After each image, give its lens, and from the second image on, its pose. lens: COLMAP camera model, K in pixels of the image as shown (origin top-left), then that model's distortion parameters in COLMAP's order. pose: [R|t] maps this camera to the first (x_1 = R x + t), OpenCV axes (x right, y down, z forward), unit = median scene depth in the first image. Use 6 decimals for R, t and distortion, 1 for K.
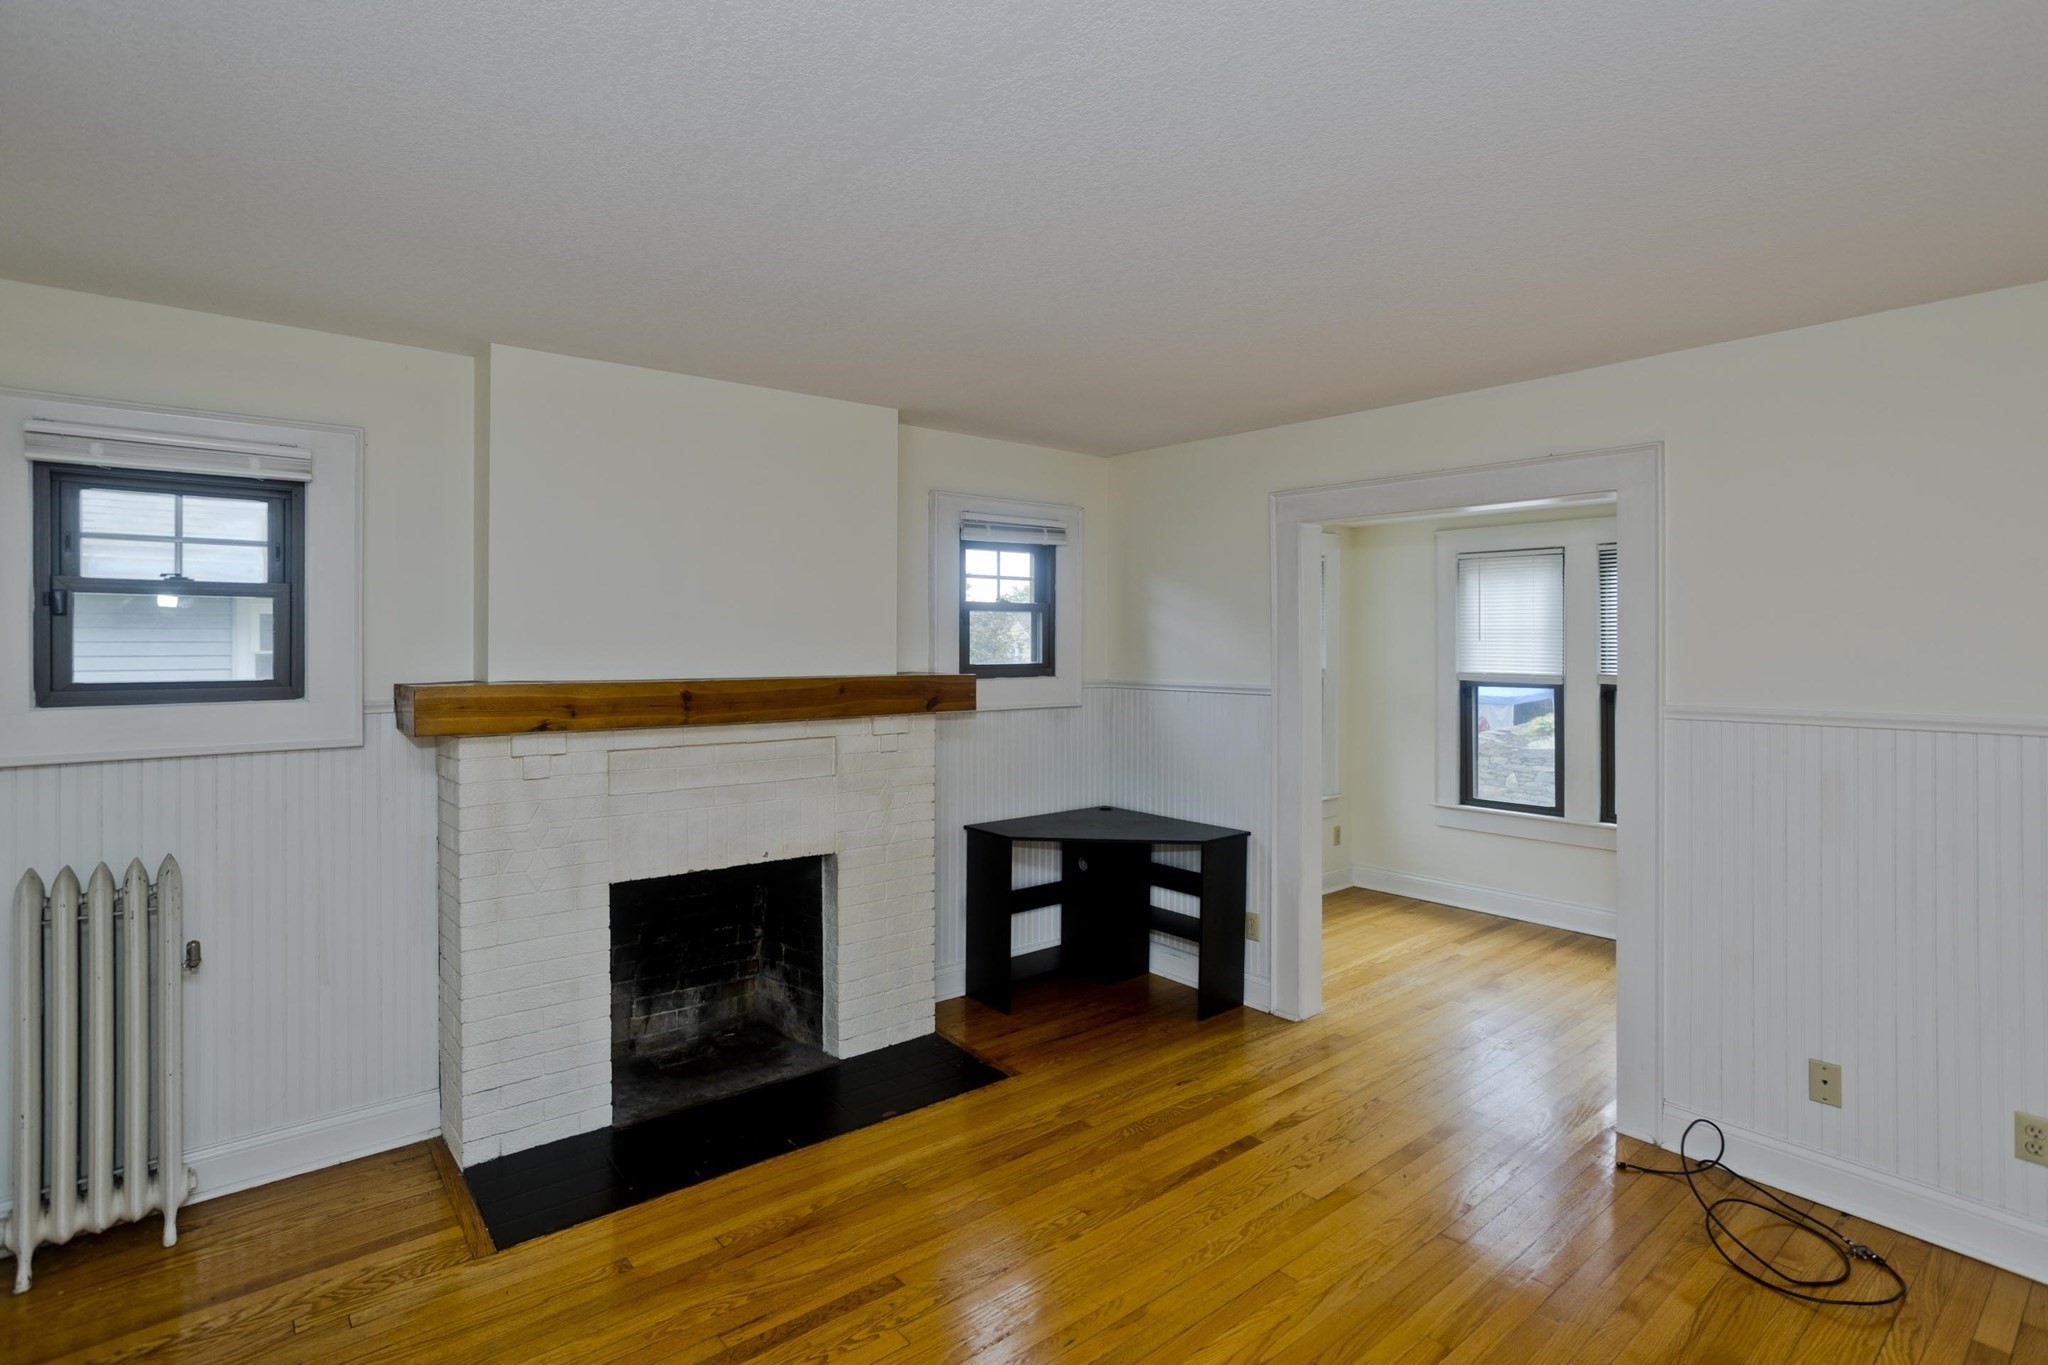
lens RADIAL K [[1026.6, 0, 1026.8], [0, 1026.6, 648.2], [0, 0, 1]] dist [-0.057177, 0.033325]
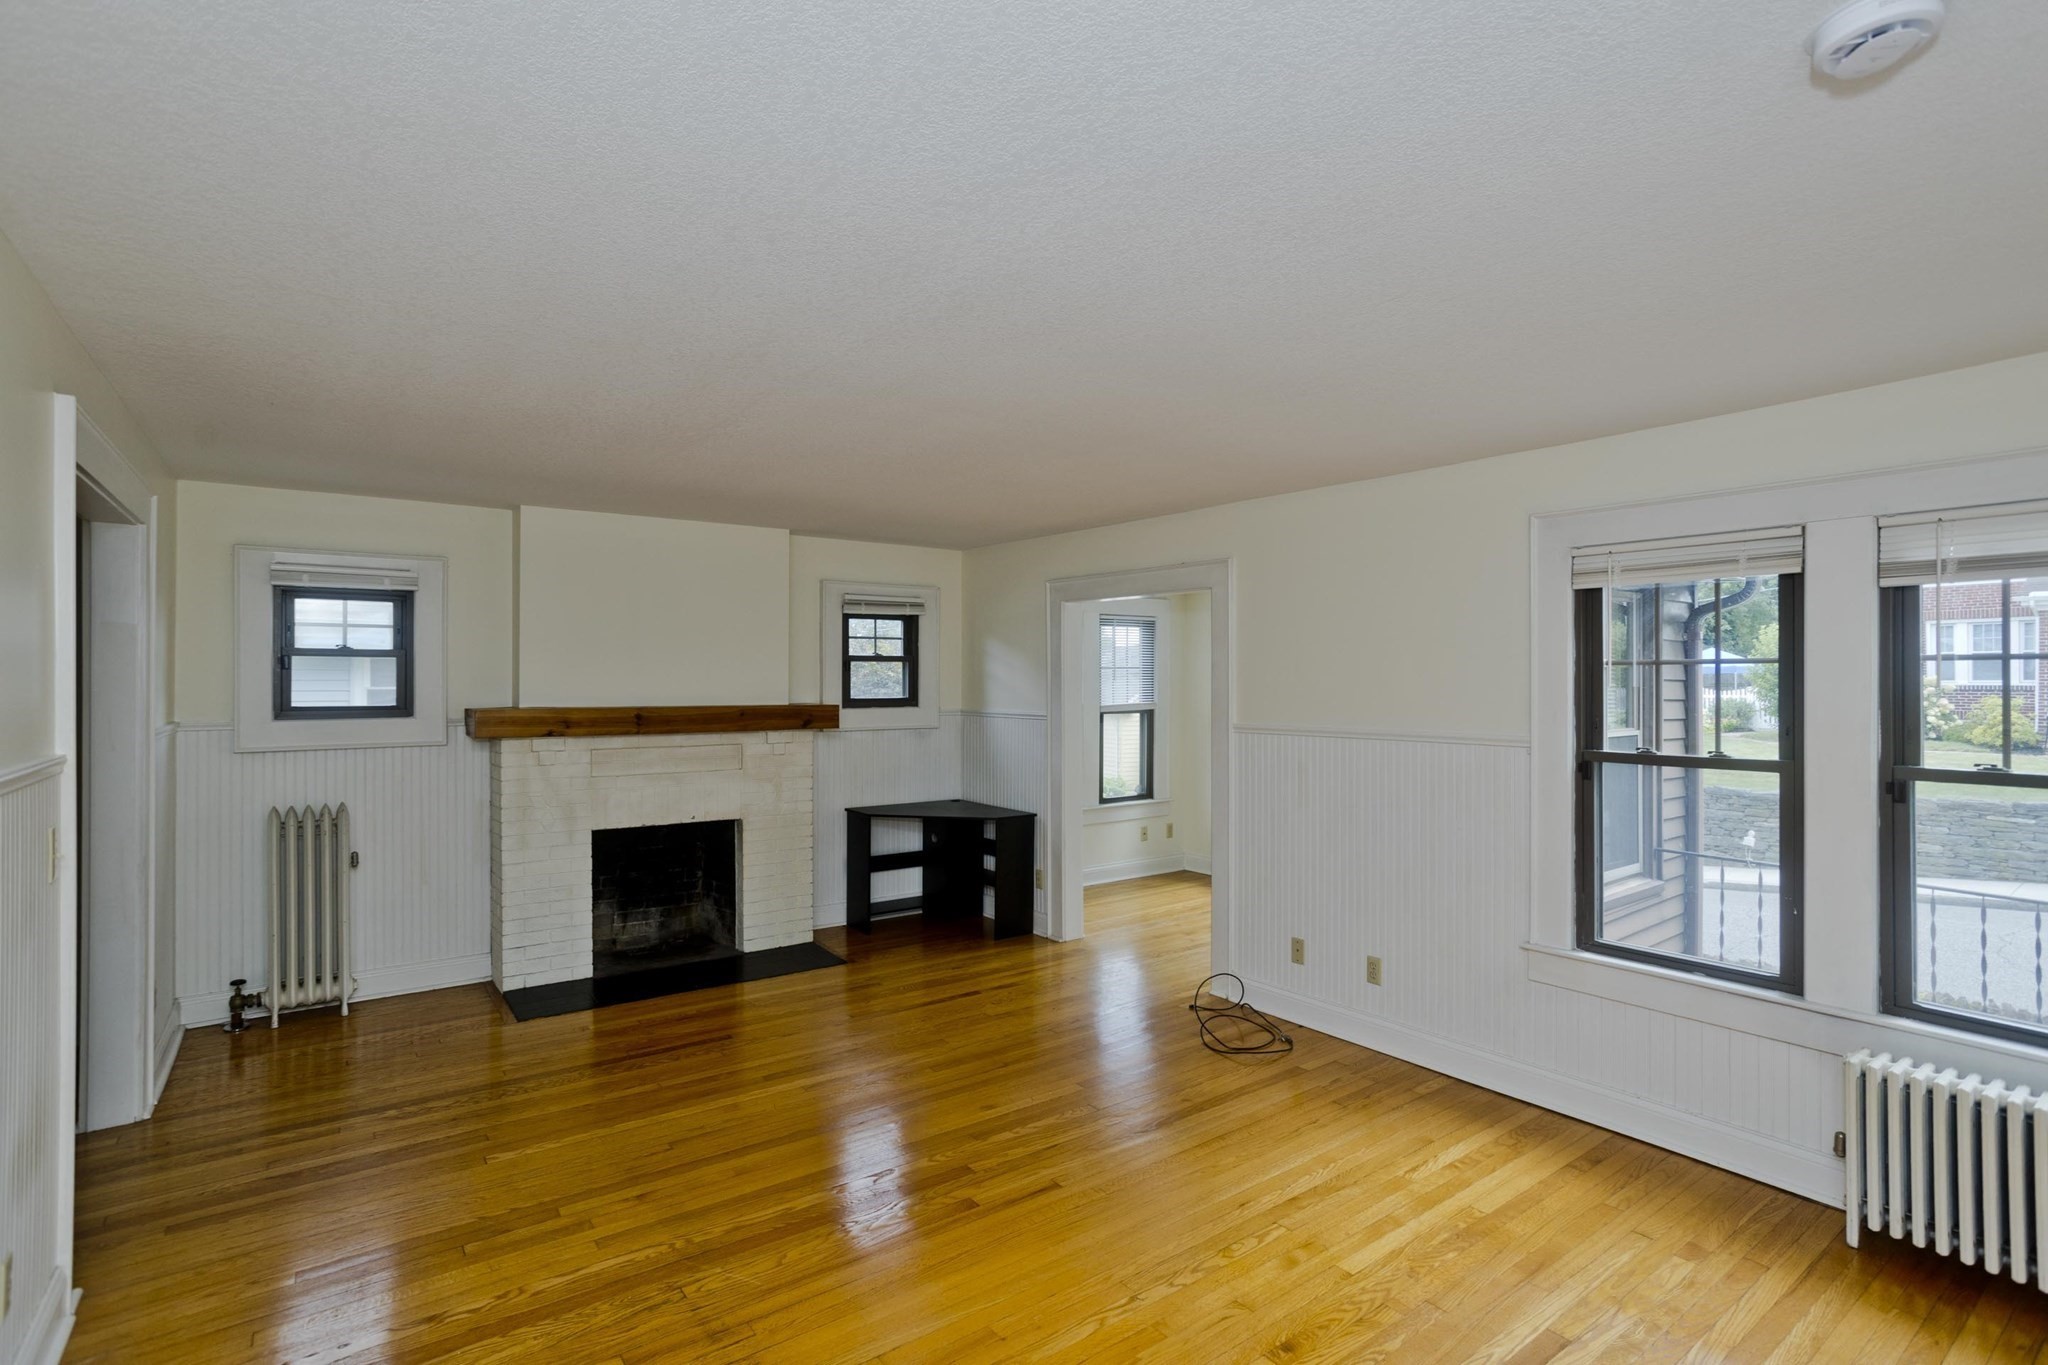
lens RADIAL K [[1010.2, 0, 1037.3], [0, 1010.2, 685.8], [0, 0, 1]] dist [-0.056823, 0.033682]
pose [[0.998921, 0.000735, -0.046443, 0.370309], [-0.000704, 1.000000, 0.000692, -0.003936], [0.046443, -0.000658, 0.998921, -0.562367]]
